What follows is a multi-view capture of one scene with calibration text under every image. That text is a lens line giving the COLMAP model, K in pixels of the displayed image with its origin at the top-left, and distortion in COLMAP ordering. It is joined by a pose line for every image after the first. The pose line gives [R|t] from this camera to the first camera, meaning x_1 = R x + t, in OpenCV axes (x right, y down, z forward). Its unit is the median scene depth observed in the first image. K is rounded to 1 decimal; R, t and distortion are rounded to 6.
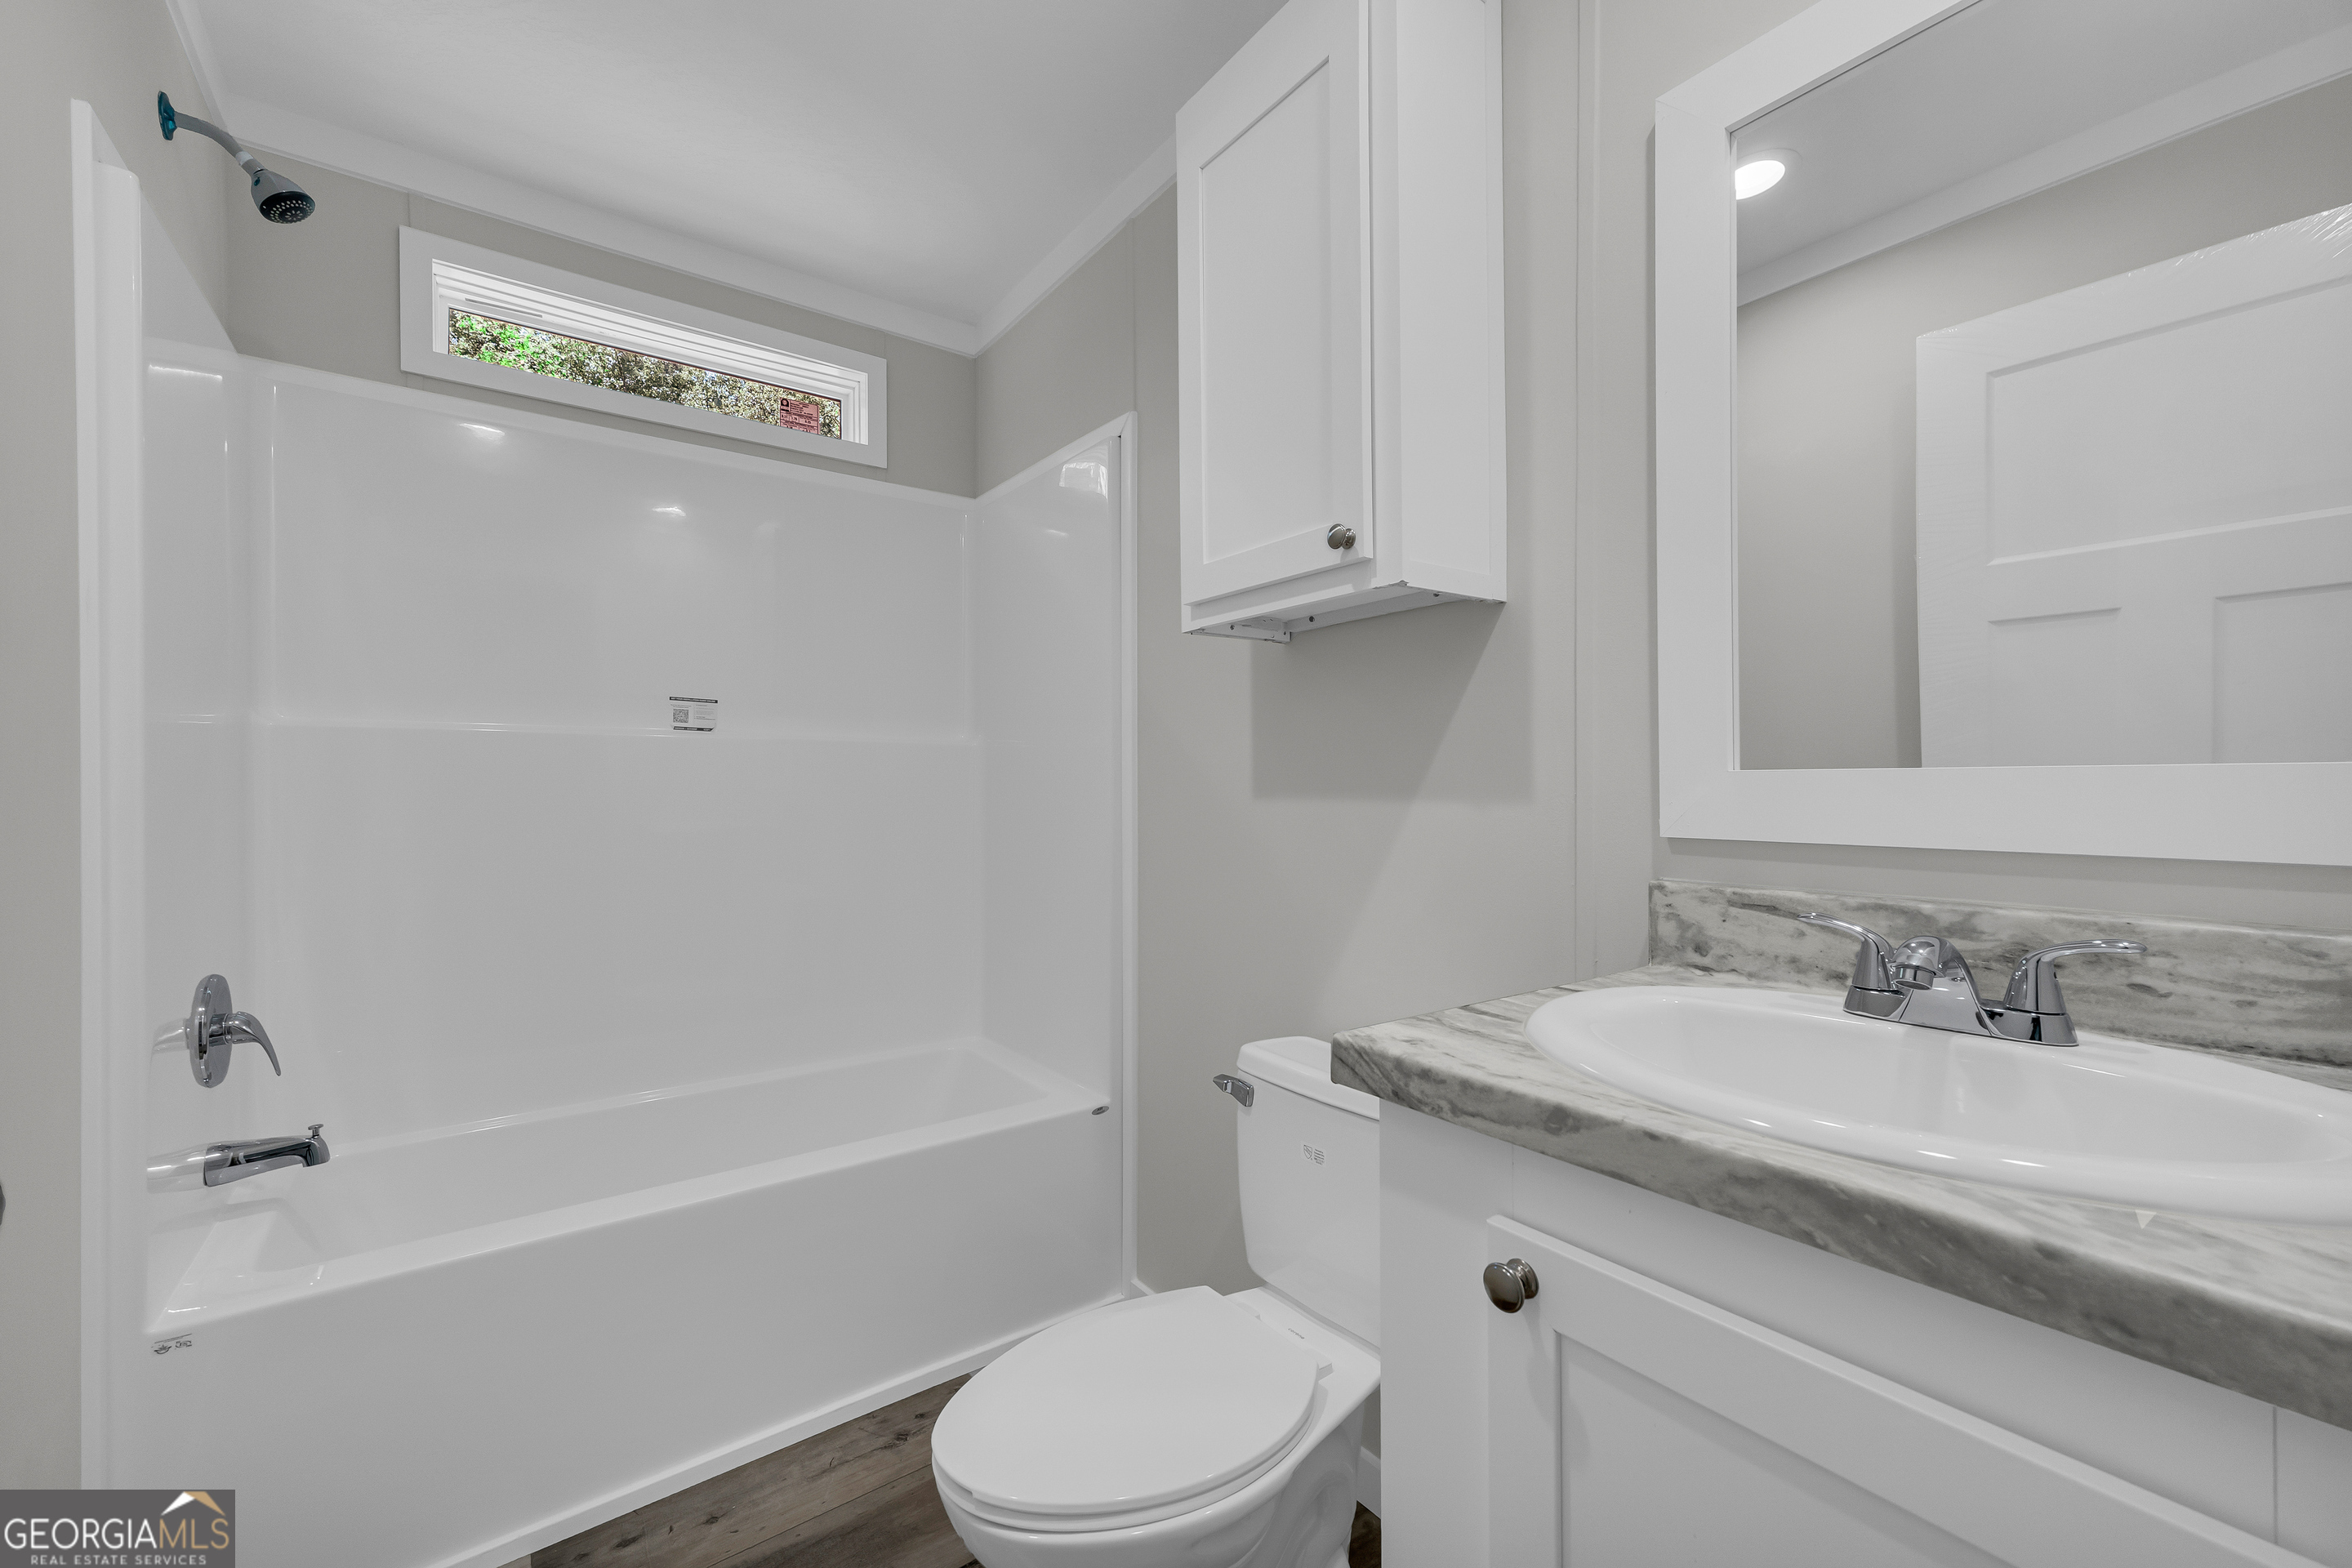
lens RADIAL K [[932.2, 0, 1184.1], [0, 932.2, 788.4], [0, 0, 1]] dist [0.000544, 0.000485]
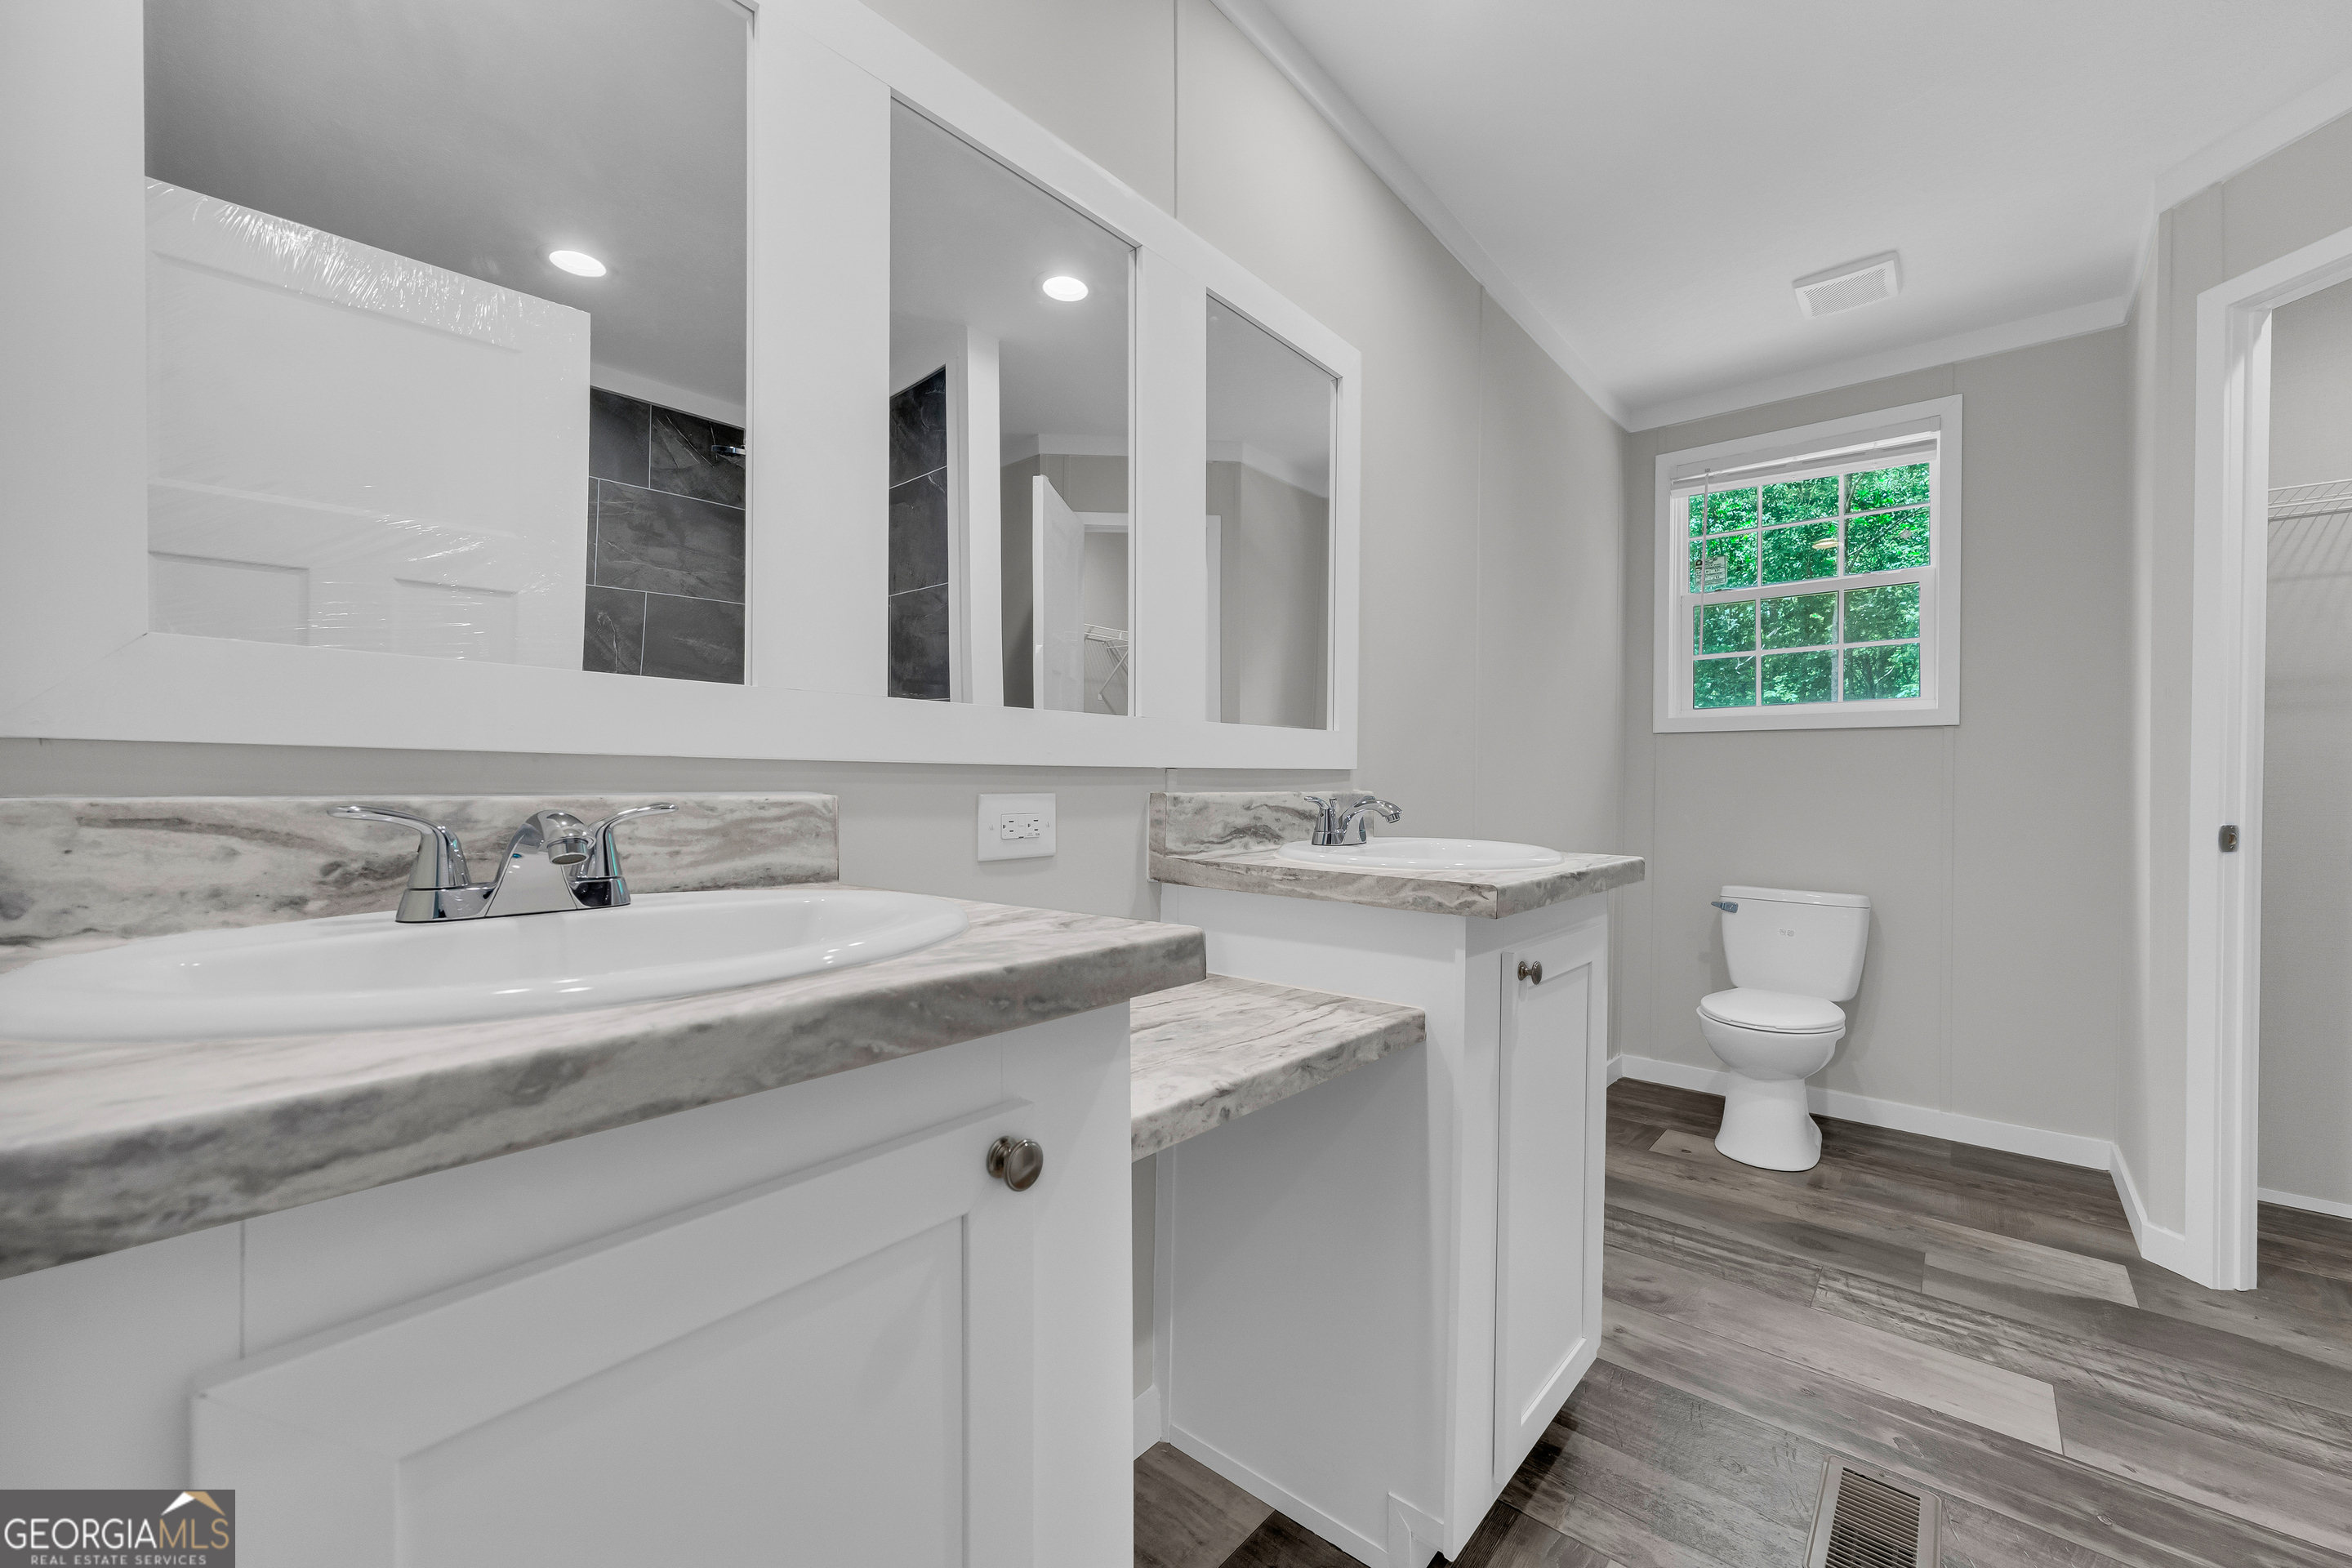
lens RADIAL K [[932.2, 0, 1193.0], [0, 932.2, 784.1], [0, 0, 1]] dist [0.000544, 0.000485]
pose [[-0.221389, -0.003427, 0.975180, -0.255674], [-0.007835, 0.999968, 0.001735, 0.129986], [-0.975154, -0.007257, -0.221409, 0.600535]]
